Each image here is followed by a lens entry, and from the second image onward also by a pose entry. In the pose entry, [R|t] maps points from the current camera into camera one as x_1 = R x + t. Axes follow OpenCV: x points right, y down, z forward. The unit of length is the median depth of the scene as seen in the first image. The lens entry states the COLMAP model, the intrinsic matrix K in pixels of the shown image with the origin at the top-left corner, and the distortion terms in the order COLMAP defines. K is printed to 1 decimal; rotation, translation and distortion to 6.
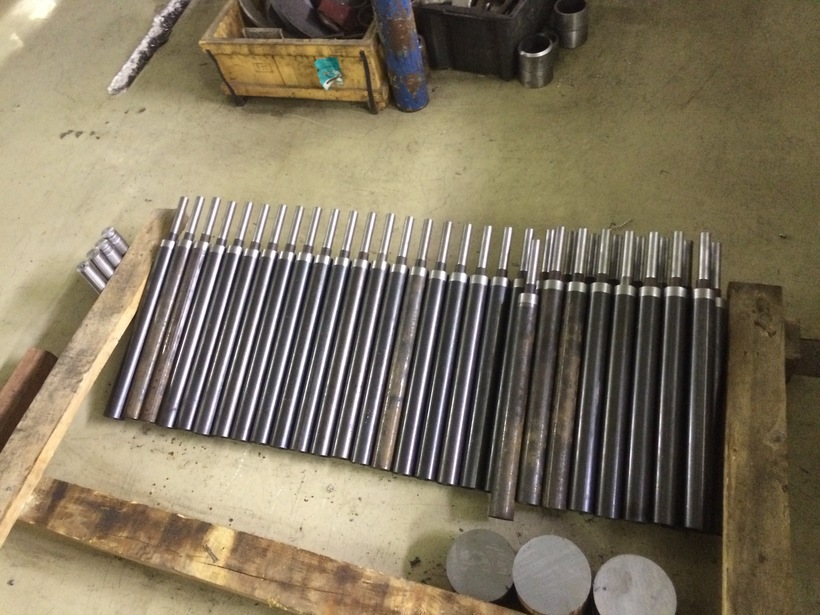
lens RADIAL K [[690.1, 0, 412.6], [0, 690.1, 305.7], [0, 0, 1]] dist [0.070377, -0.100861]
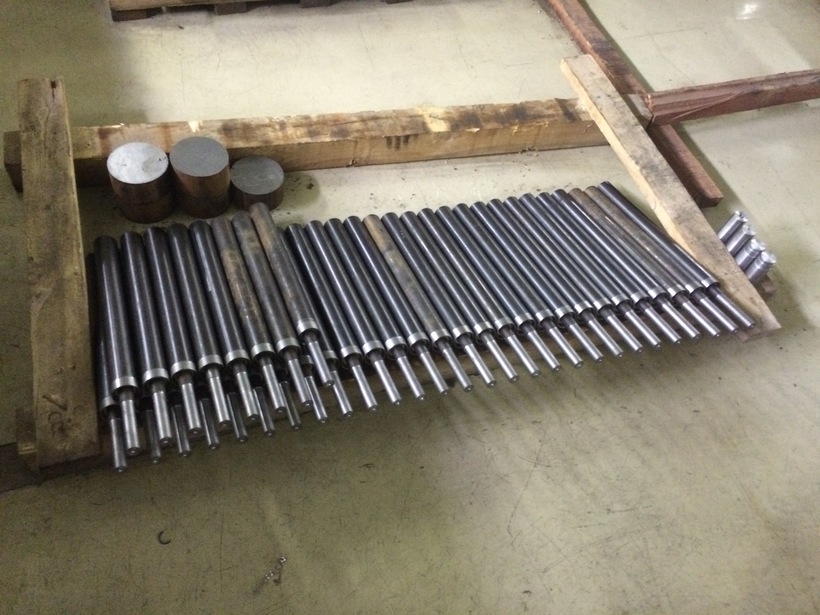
lens RADIAL K [[690.1, 0, 412.6], [0, 690.1, 305.7], [0, 0, 1]] dist [0.070377, -0.100861]
pose [[-0.839073, 0.472292, -0.269994, 0.294996], [-0.445326, -0.311230, 0.839536, -0.872411], [0.312475, 0.824667, 0.471469, 0.601769]]
